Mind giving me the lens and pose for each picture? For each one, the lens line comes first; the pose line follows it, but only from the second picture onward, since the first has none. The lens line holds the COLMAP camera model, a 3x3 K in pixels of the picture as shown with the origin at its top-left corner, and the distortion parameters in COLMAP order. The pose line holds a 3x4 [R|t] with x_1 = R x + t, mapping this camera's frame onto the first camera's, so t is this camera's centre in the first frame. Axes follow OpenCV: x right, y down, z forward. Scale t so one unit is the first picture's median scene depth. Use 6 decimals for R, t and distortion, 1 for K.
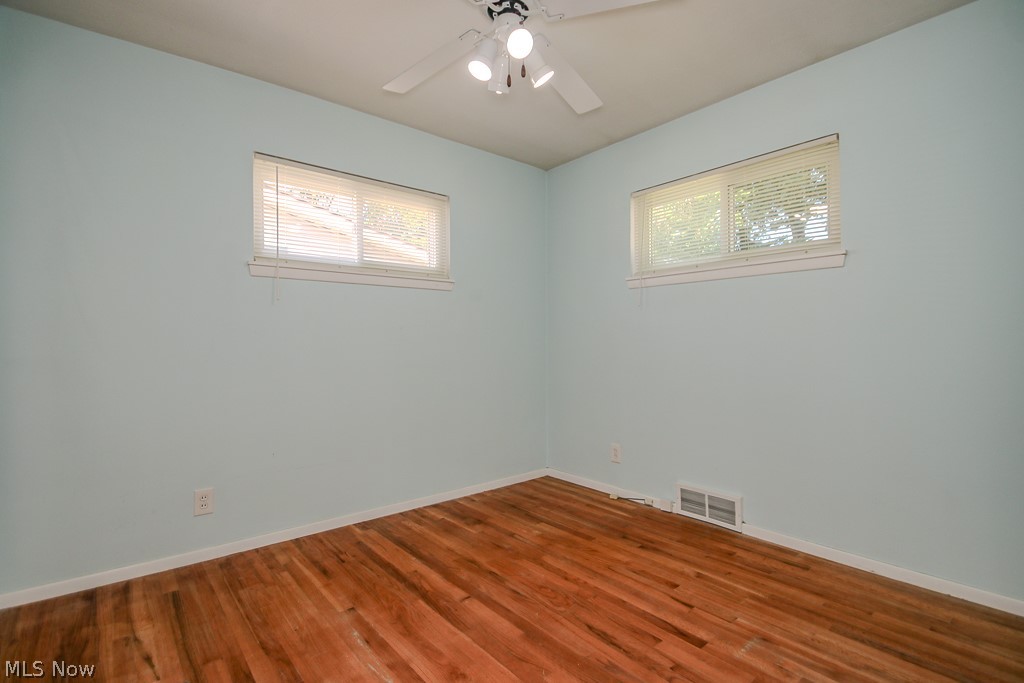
lens RADIAL K [[488.5, 0, 511.6], [0, 488.5, 342.0], [0, 0, 1]] dist [-0.006332, -0.003451]
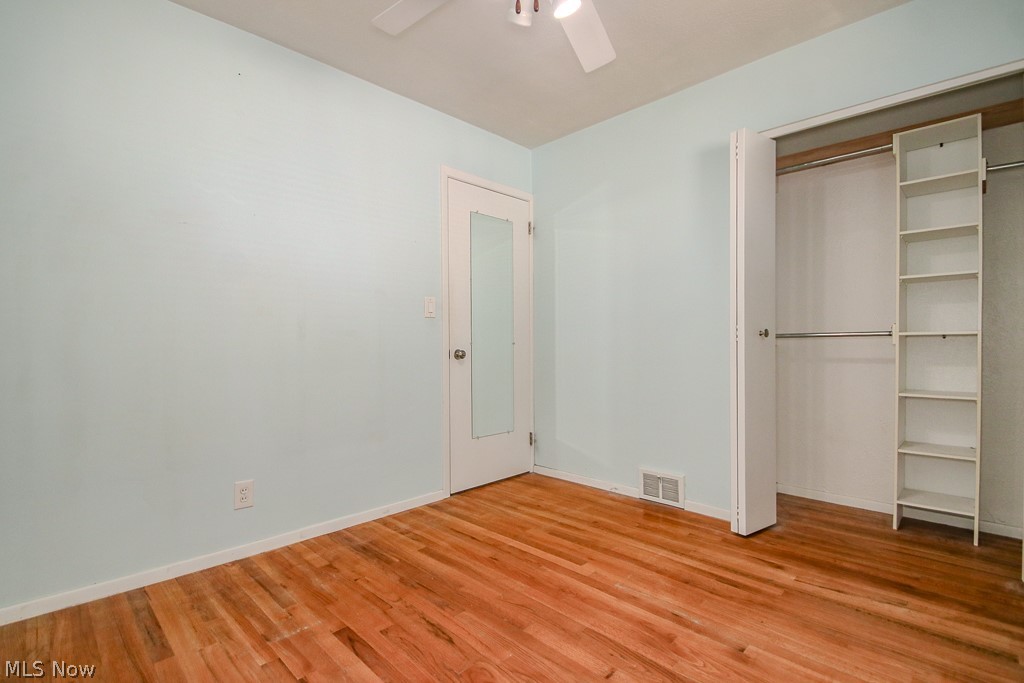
lens RADIAL K [[488.5, 0, 512.5], [0, 488.5, 343.1], [0, 0, 1]] dist [-0.006332, -0.003451]
pose [[-0.995321, 0.009655, -0.096136, 0.132510], [0.009625, 0.999953, 0.000774, 0.043037], [0.096139, -0.000155, -0.995368, 1.951136]]
